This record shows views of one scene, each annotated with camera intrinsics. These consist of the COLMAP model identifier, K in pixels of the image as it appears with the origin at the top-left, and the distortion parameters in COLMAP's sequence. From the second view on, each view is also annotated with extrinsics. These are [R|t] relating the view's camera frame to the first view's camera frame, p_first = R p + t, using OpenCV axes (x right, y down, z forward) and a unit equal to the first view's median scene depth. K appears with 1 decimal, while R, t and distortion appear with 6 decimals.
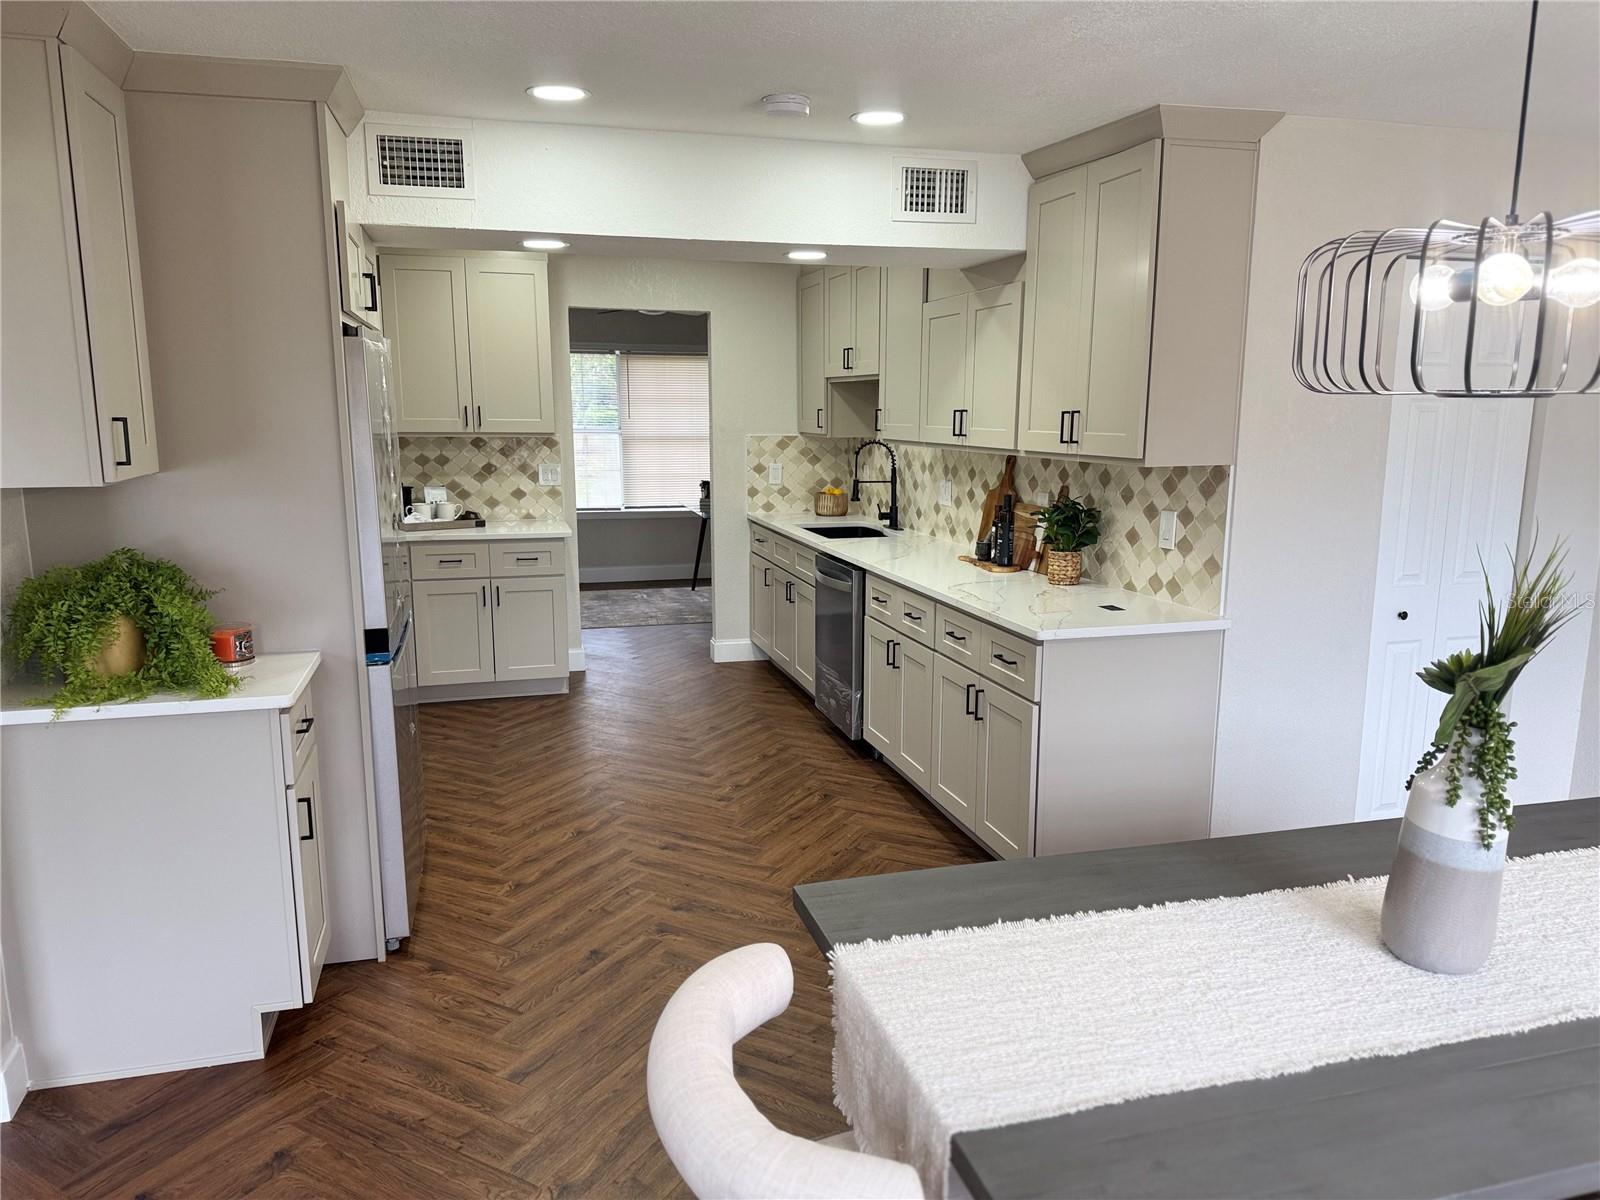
lens RADIAL K [[1098.1, 0, 799.1], [0, 1098.1, 600.2], [0, 0, 1]] dist [0.041459, -0.017466]
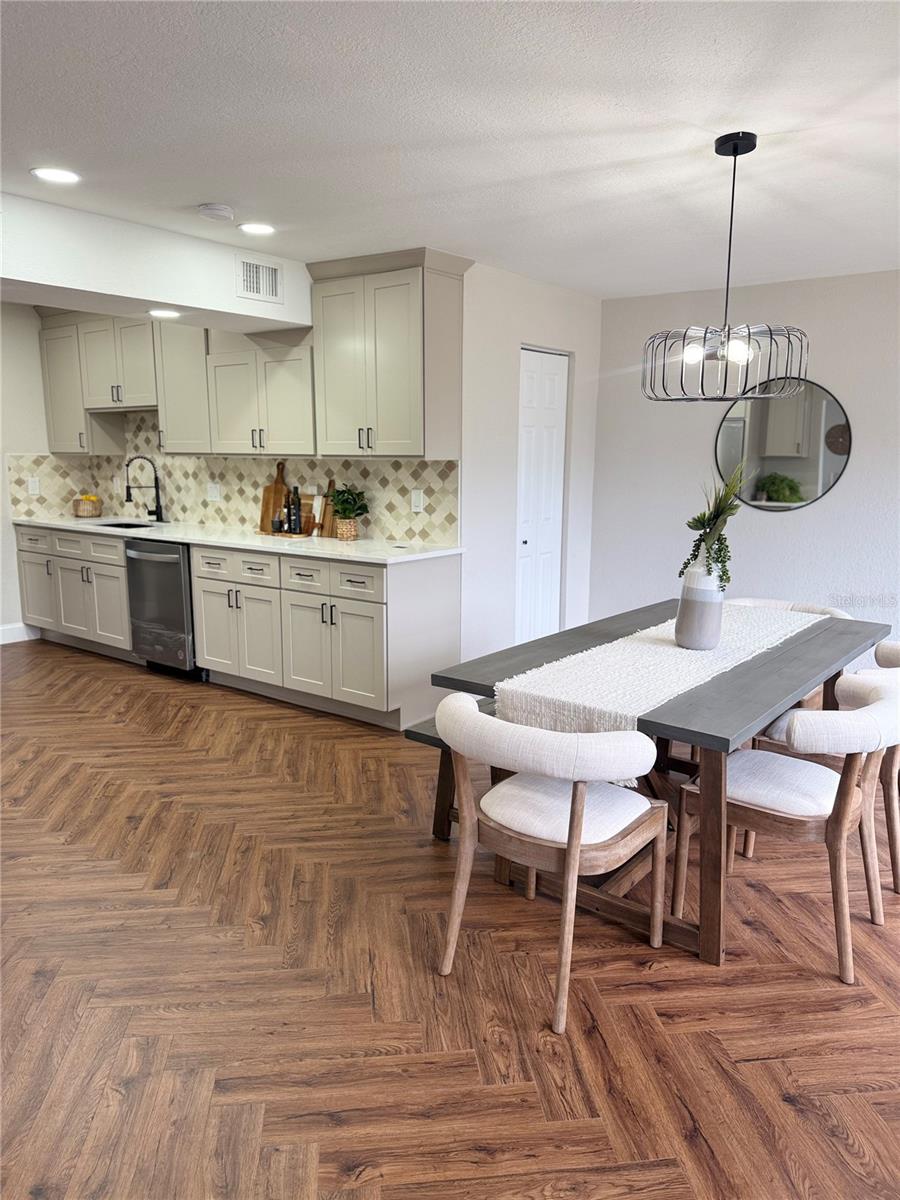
lens RADIAL K [[823.6, 0, 455.7], [0, 823.6, 593.7], [0, 0, 1]] dist [0.041459, -0.017466]
pose [[0.811610, -0.096552, 0.576166, -0.299143], [0.097790, 0.994786, 0.028953, 0.039342], [-0.575957, 0.032845, 0.816820, -0.048034]]
